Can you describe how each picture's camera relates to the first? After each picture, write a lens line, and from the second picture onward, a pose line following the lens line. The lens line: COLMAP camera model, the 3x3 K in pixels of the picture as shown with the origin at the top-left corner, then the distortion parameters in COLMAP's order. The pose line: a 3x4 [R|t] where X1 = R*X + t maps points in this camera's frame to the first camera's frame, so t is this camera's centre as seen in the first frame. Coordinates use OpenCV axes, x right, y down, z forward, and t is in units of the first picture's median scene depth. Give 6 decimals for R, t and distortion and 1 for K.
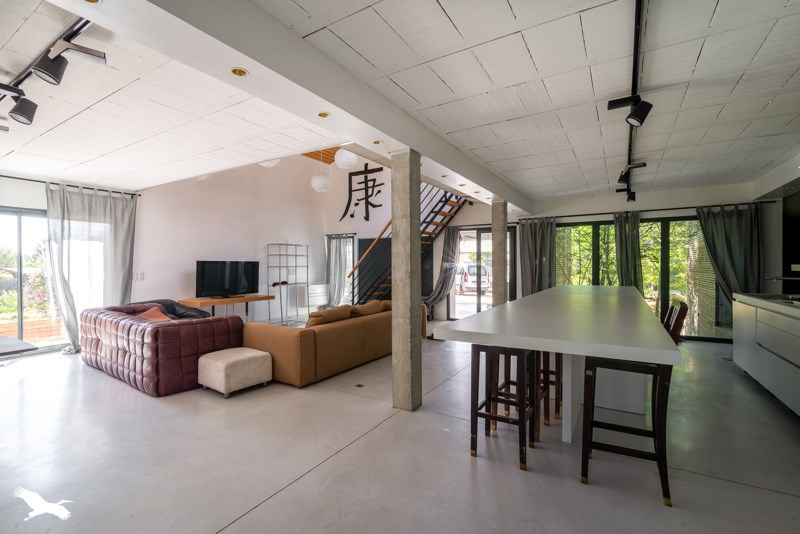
lens RADIAL K [[367.8, 0, 400.1], [0, 367.8, 262.8], [0, 0, 1]] dist [-0.003854, -0.000417]
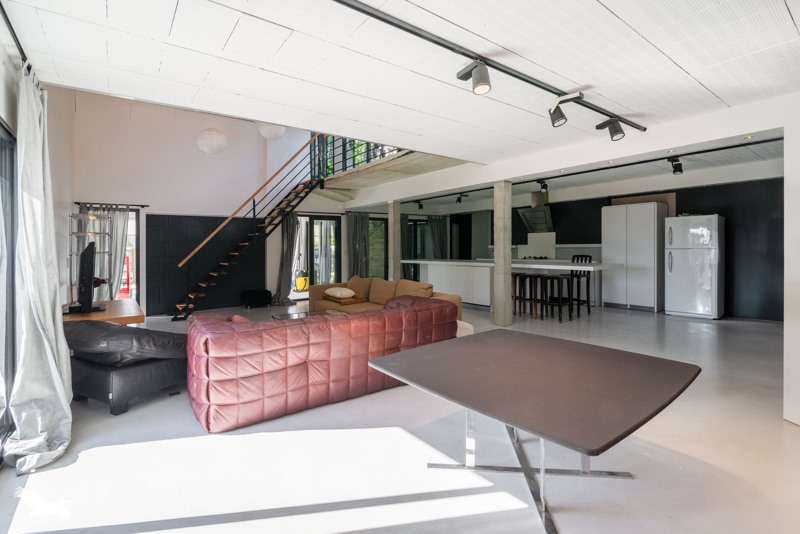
lens RADIAL K [[373.4, 0, 398.5], [0, 373.4, 246.9], [0, 0, 1]] dist [0.001127, 0.000191]
pose [[0.371726, -0.005156, 0.928328, -0.916034], [0.005748, 0.999978, 0.003252, 0.001848], [-0.928325, 0.004127, 0.371748, 0.394174]]
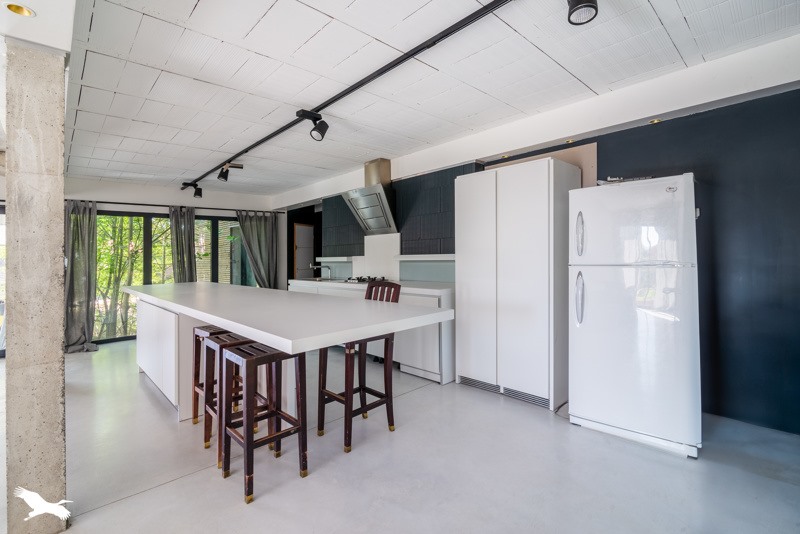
lens RADIAL K [[367.8, 0, 400.1], [0, 367.8, 262.8], [0, 0, 1]] dist [-0.003854, -0.000417]
pose [[0.265852, -0.024450, 0.963704, -0.174212], [0.017153, 0.999640, 0.020630, 0.000705], [-0.963861, 0.011045, 0.266176, 0.179032]]
